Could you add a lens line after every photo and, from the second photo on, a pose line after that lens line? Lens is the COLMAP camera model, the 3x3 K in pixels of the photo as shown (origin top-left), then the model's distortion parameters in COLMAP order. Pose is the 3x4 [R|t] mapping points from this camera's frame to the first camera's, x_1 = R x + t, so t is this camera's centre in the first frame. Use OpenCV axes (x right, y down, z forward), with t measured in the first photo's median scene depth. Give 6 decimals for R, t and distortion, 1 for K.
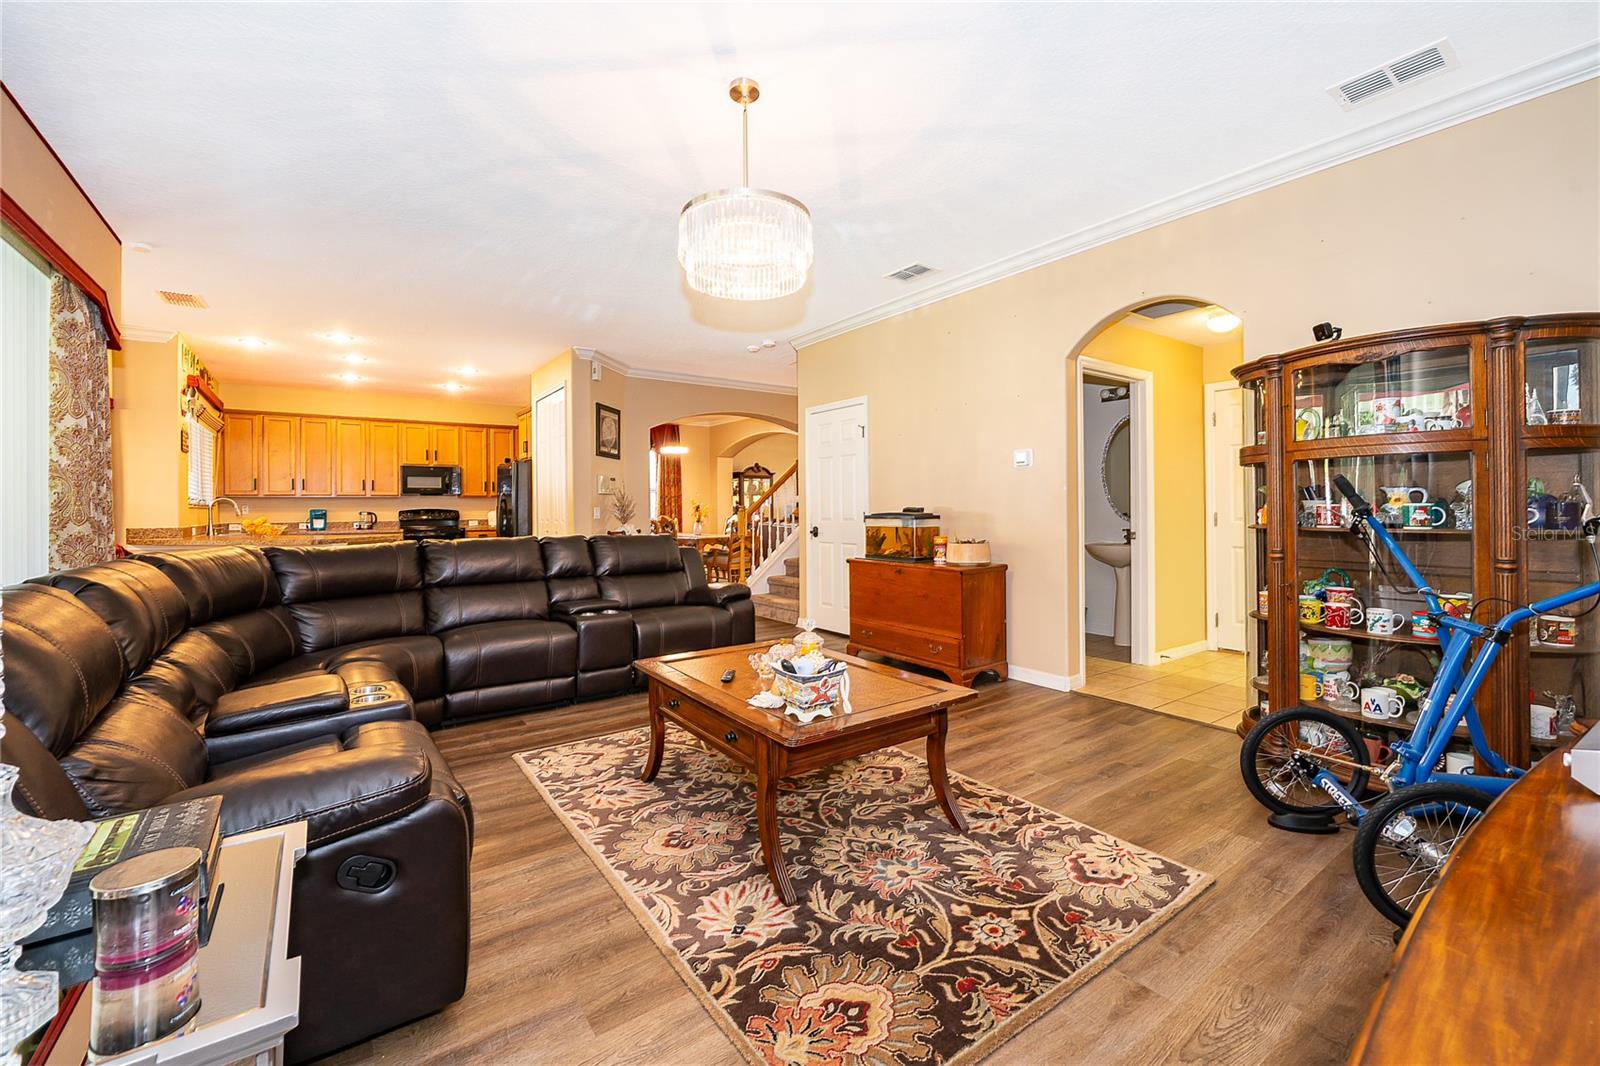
lens RADIAL K [[666.5, 0, 803.8], [0, 666.5, 505.4], [0, 0, 1]] dist [-0.000074, -0.000144]
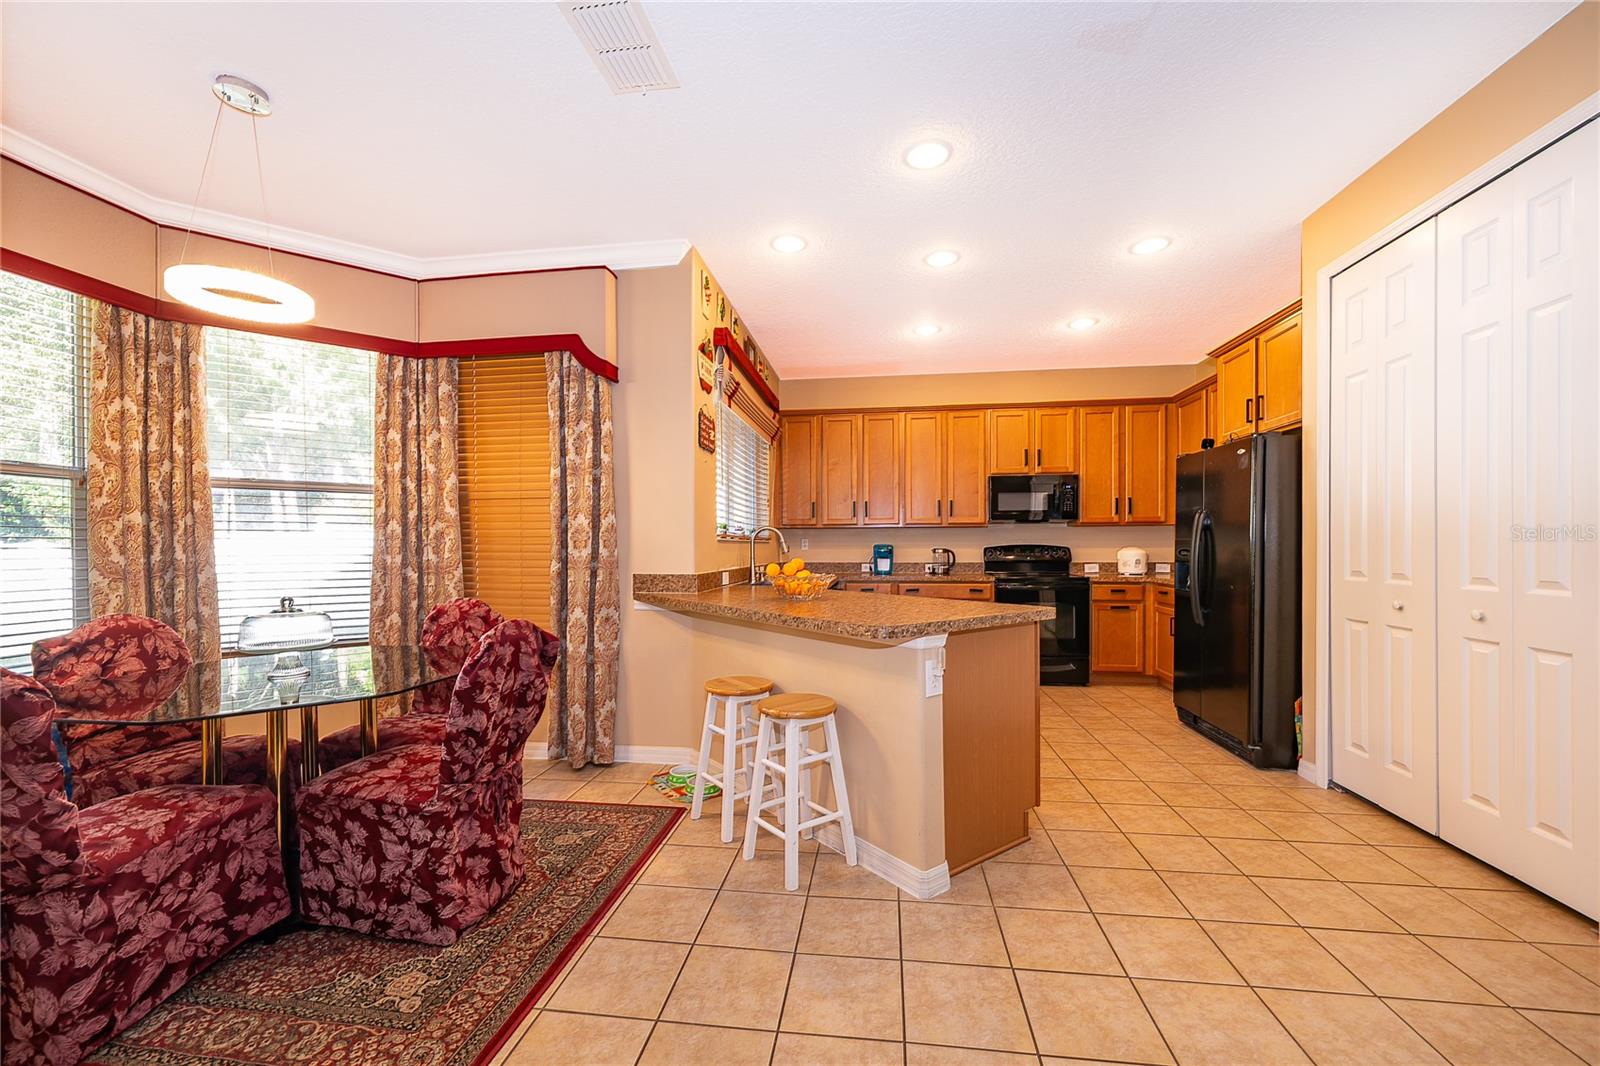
lens RADIAL K [[637.1, 0, 794.8], [0, 637.1, 548.4], [0, 0, 1]] dist [-0.001635, 0.000176]
pose [[0.721605, 0.005224, -0.692286, -0.326369], [0.001084, 0.999962, 0.008676, 0.003984], [0.692305, -0.007011, 0.721571, 0.444746]]
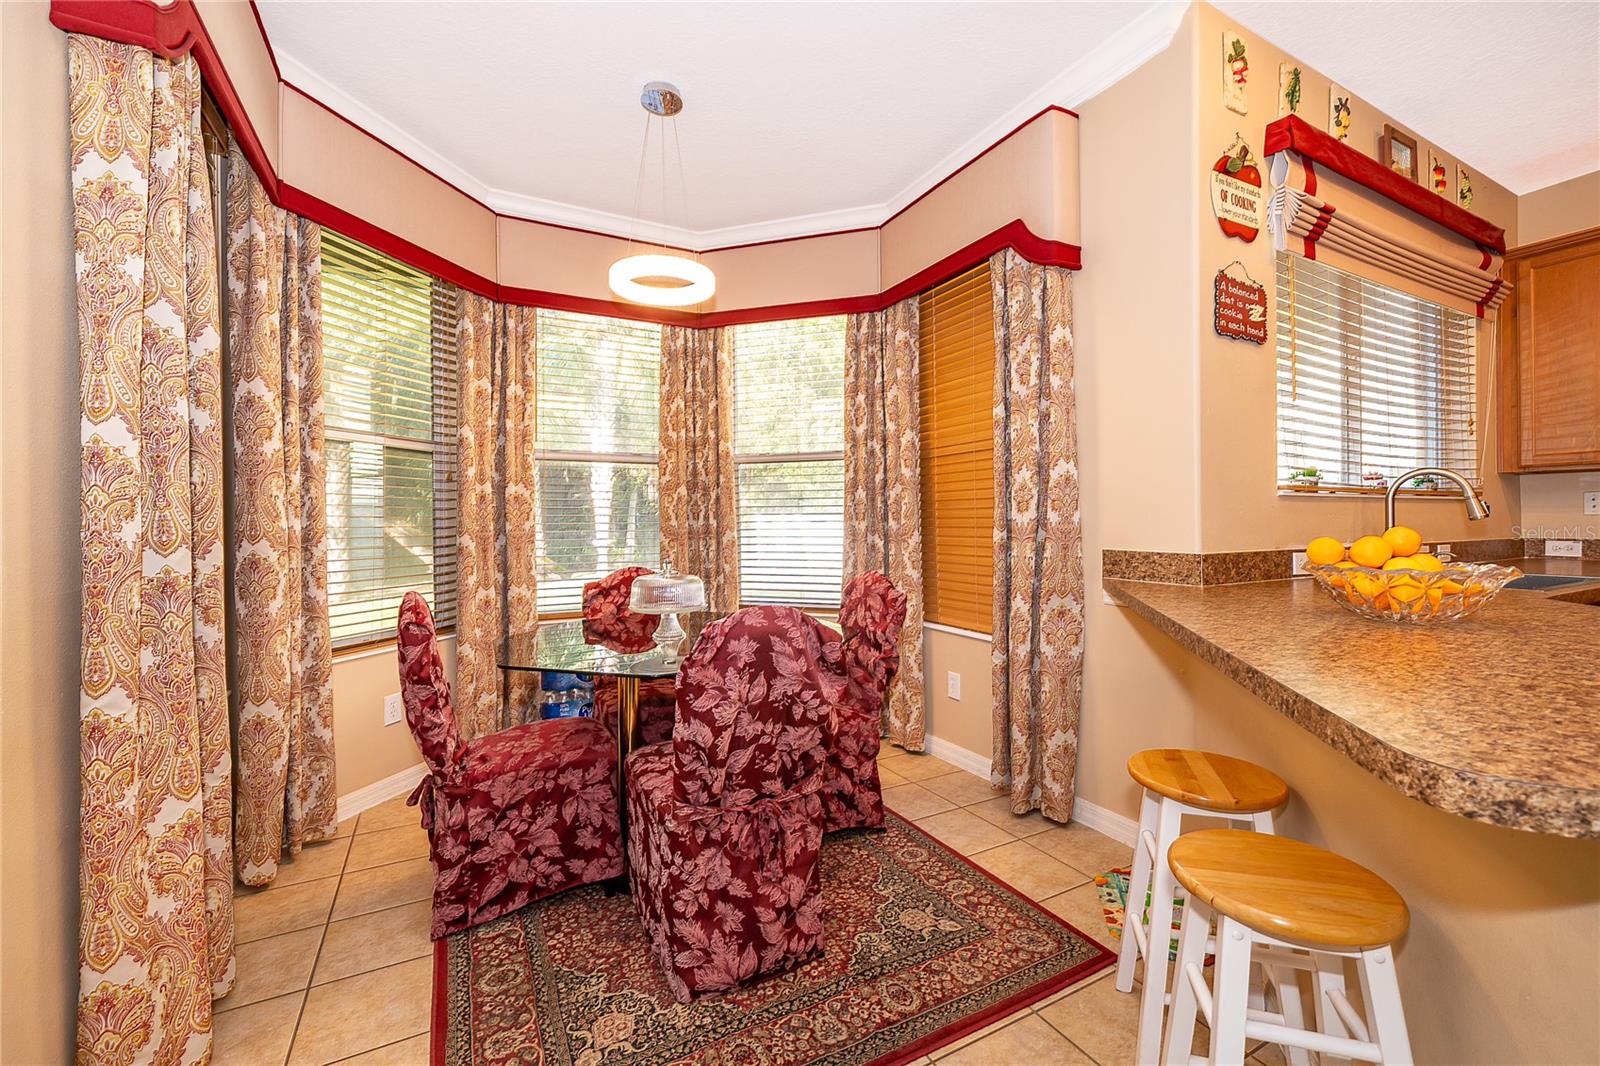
lens RADIAL K [[652.3, 0, 795.1], [0, 652.3, 521.8], [0, 0, 1]] dist [-0.002123, -0.000140]
pose [[-0.139089, 0.009199, -0.990237, -0.387987], [0.011258, 0.999907, 0.007708, 0.008156], [0.990216, -0.010076, -0.139180, 0.572119]]
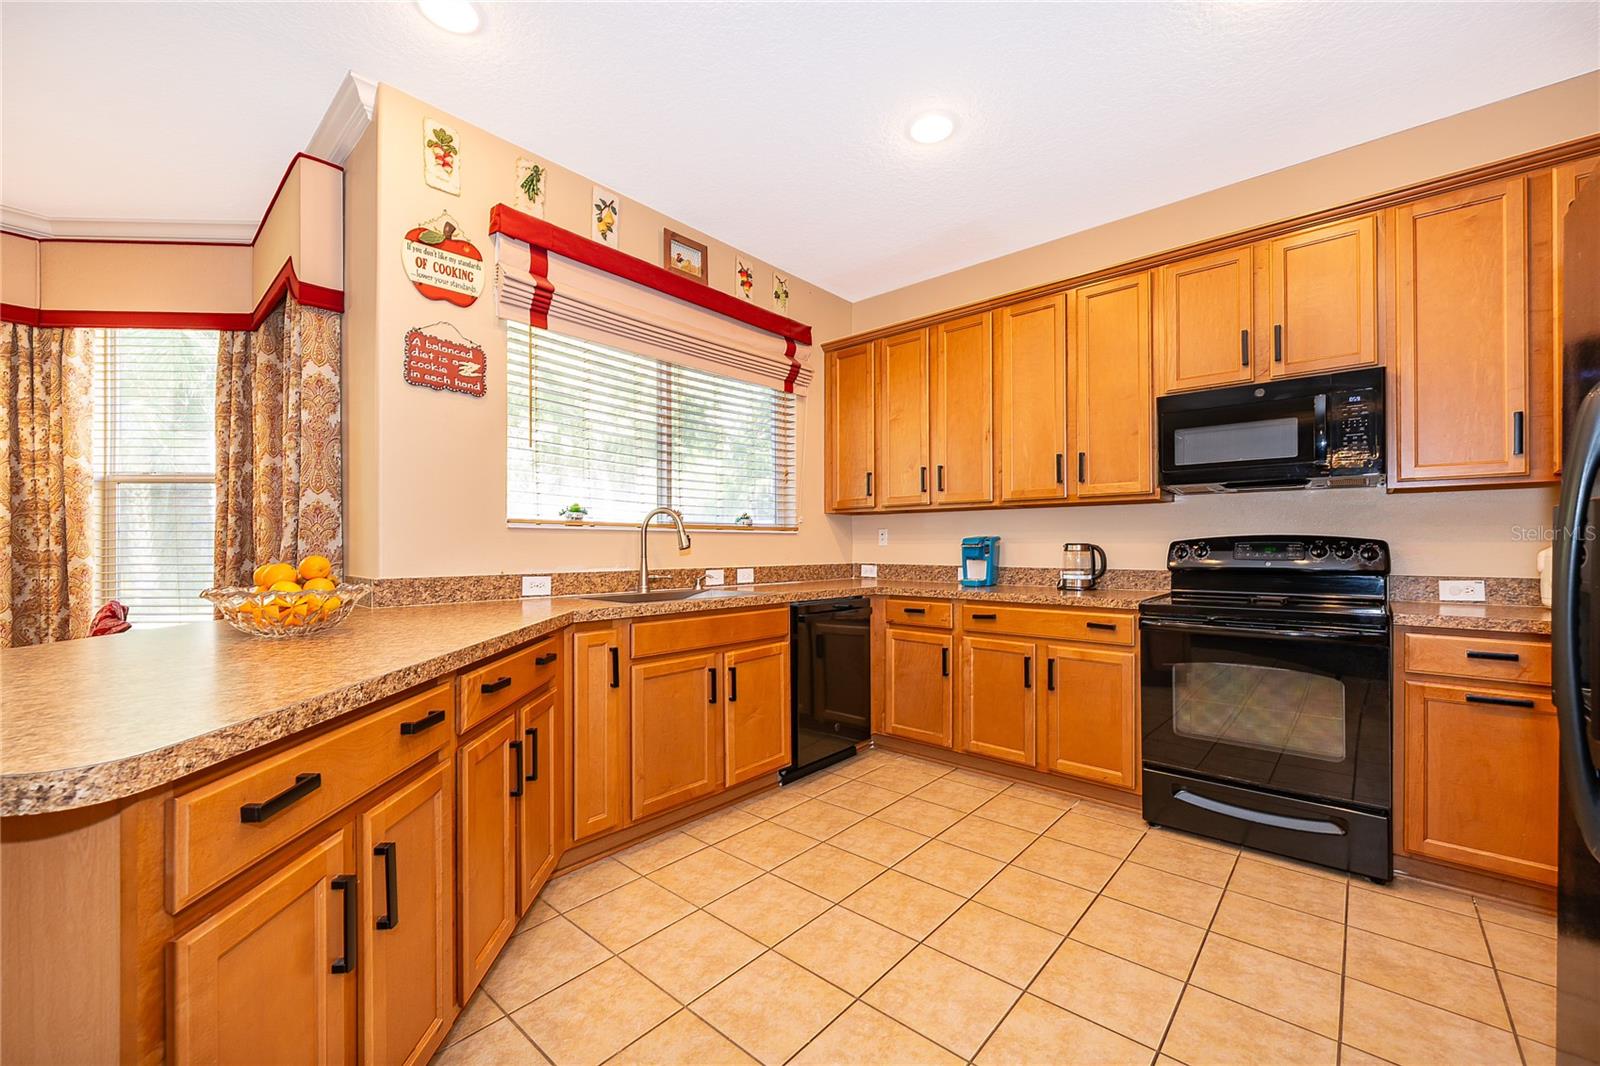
lens RADIAL K [[637.0, 0, 798.3], [0, 637.0, 543.2], [0, 0, 1]] dist [-0.001088, -0.000316]
pose [[0.213898, 0.001958, -0.976854, -0.354795], [0.002775, 0.999993, 0.002612, 0.008575], [0.976852, -0.003270, 0.213891, 0.793581]]
